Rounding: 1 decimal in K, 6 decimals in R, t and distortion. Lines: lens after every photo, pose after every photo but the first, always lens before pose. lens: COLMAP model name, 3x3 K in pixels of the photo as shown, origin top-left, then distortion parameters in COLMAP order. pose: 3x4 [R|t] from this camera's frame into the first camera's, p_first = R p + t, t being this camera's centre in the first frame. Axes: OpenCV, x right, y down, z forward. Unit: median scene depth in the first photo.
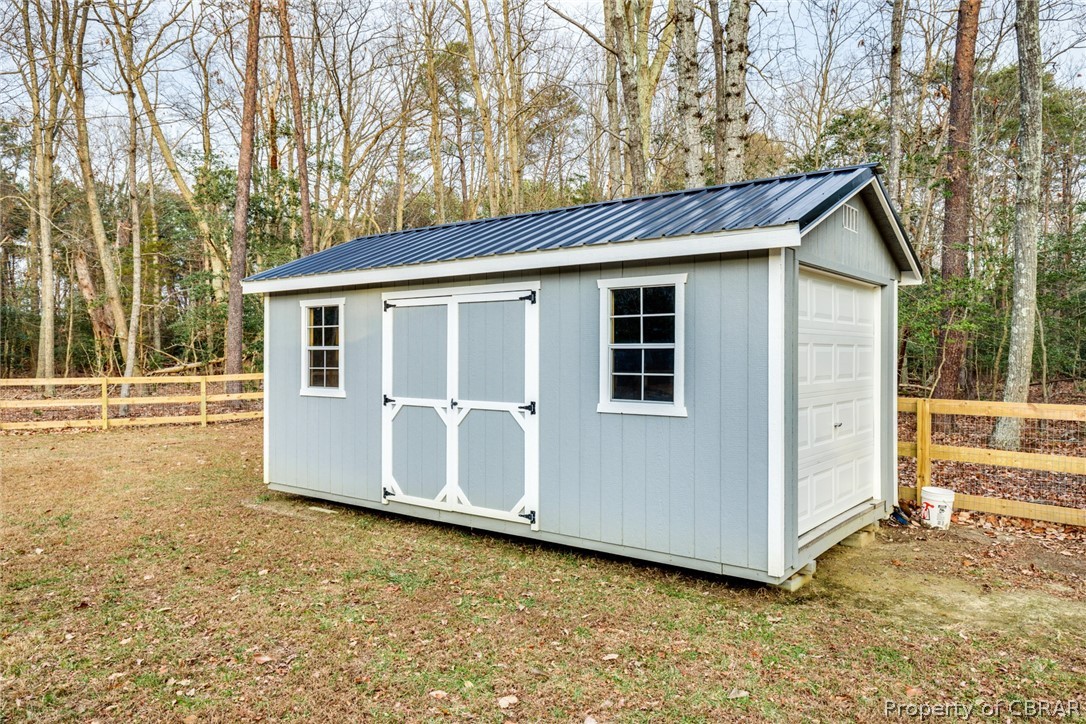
lens RADIAL K [[639.1, 0, 543.0], [0, 639.1, 362.0], [0, 0, 1]] dist [0.004663, 0.000434]
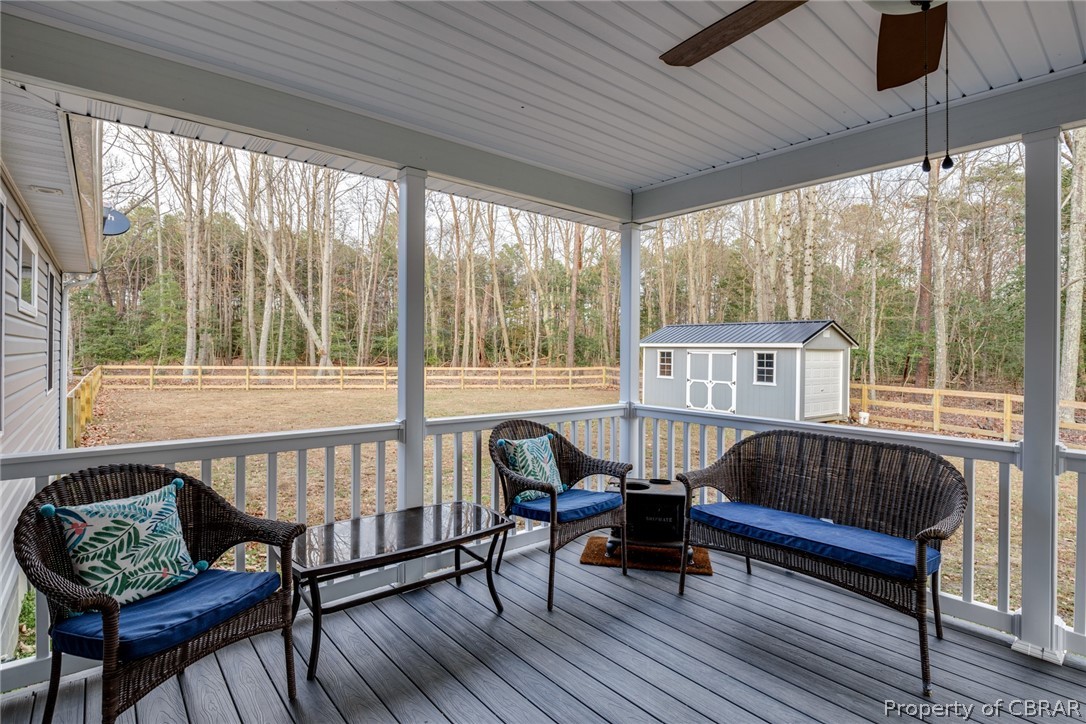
lens RADIAL K [[639.1, 0, 543.0], [0, 639.1, 362.0], [0, 0, 1]] dist [0.004663, 0.000434]
pose [[0.978806, 0.021976, -0.203606, -0.319232], [-0.017681, 0.999582, 0.022888, -0.107068], [0.204024, -0.018803, 0.978785, -2.612892]]
